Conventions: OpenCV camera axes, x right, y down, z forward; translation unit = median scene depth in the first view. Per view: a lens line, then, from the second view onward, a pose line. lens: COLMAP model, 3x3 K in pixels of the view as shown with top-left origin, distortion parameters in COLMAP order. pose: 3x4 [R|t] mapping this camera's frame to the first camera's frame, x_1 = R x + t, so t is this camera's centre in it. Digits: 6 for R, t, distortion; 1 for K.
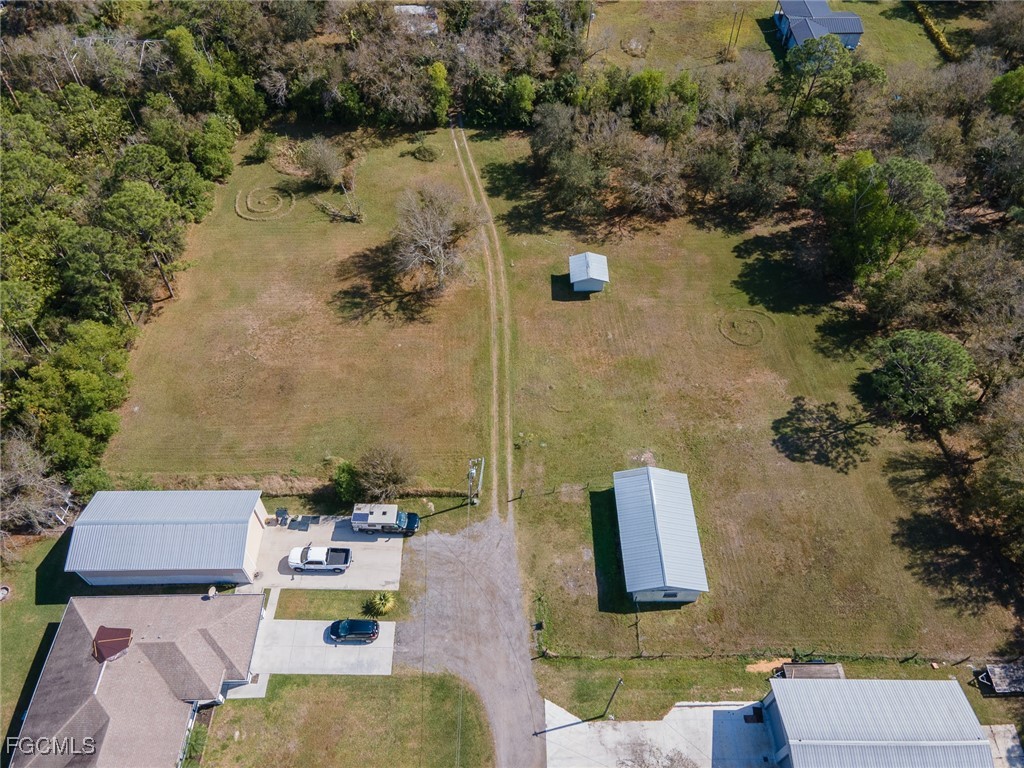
lens RADIAL K [[742.3, 0, 513.6], [0, 742.3, 378.5], [0, 0, 1]] dist [0.025652, 0.035810]
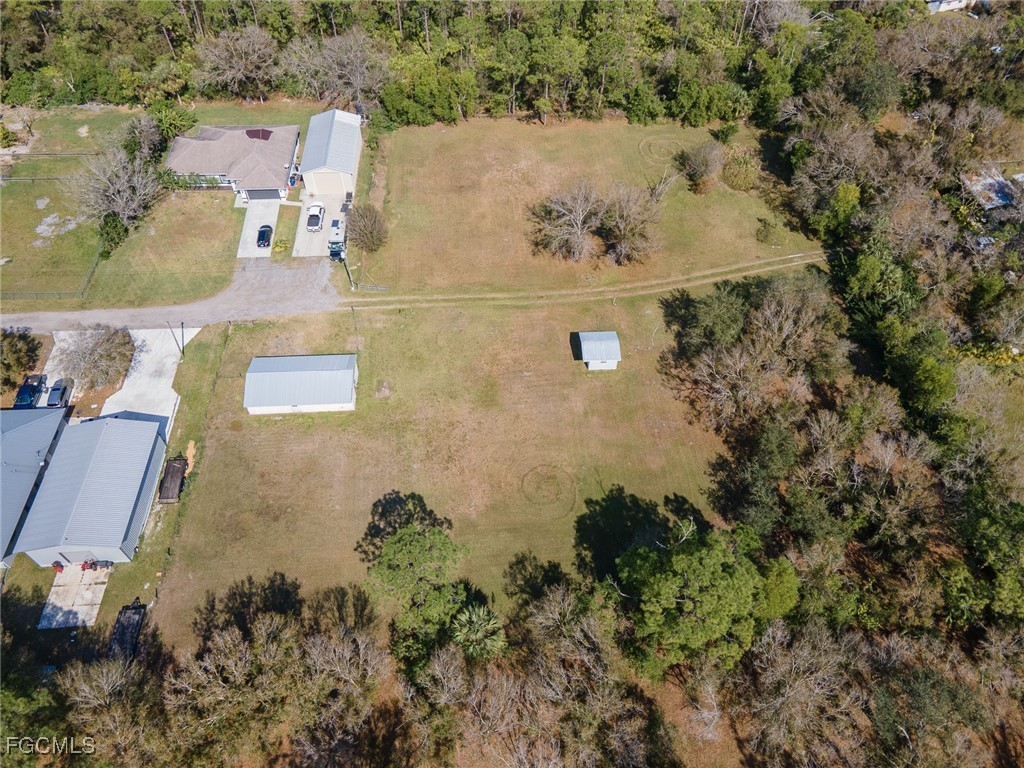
lens RADIAL K [[742.3, 0, 513.6], [0, 742.3, 378.5], [0, 0, 1]] dist [0.025652, 0.035810]
pose [[0.040163, 0.772654, -0.633555, 0.759790], [-0.781494, 0.419391, 0.461928, -0.498134], [0.622618, 0.476567, 0.620669, 0.337525]]
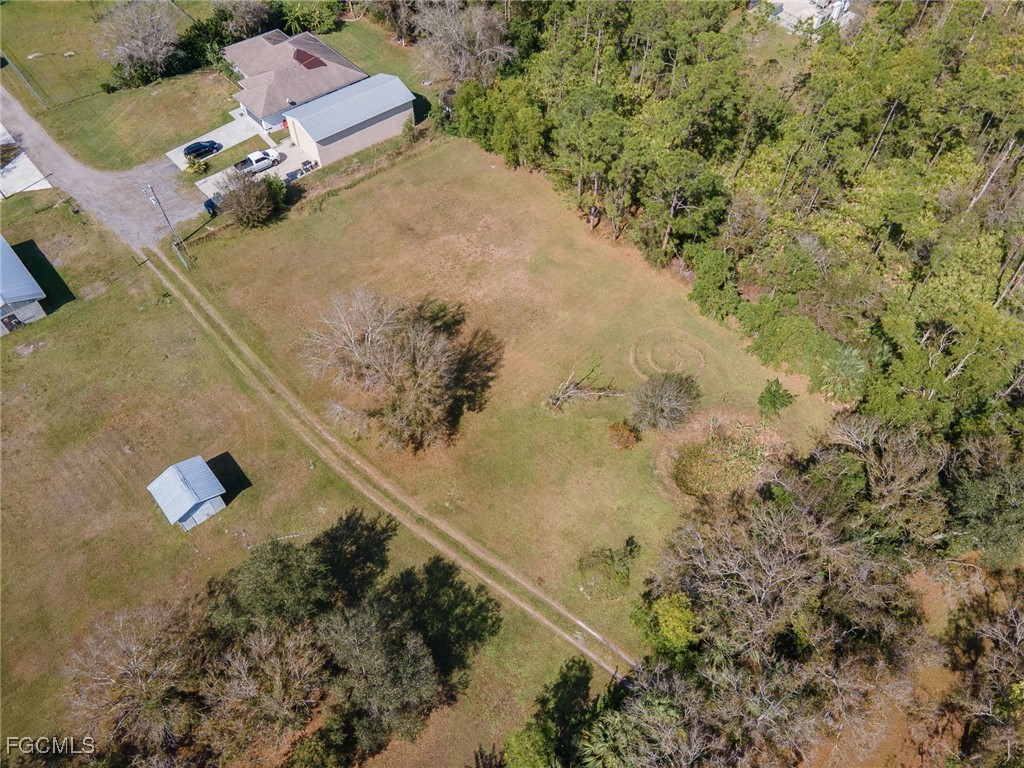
lens RADIAL K [[742.3, 0, 513.6], [0, 742.3, 378.5], [0, 0, 1]] dist [0.025652, 0.035810]
pose [[-0.757313, 0.500536, -0.419453, 0.111228], [-0.519361, -0.072235, 0.851496, -0.874893], [0.395906, 0.862697, 0.314664, 0.821597]]
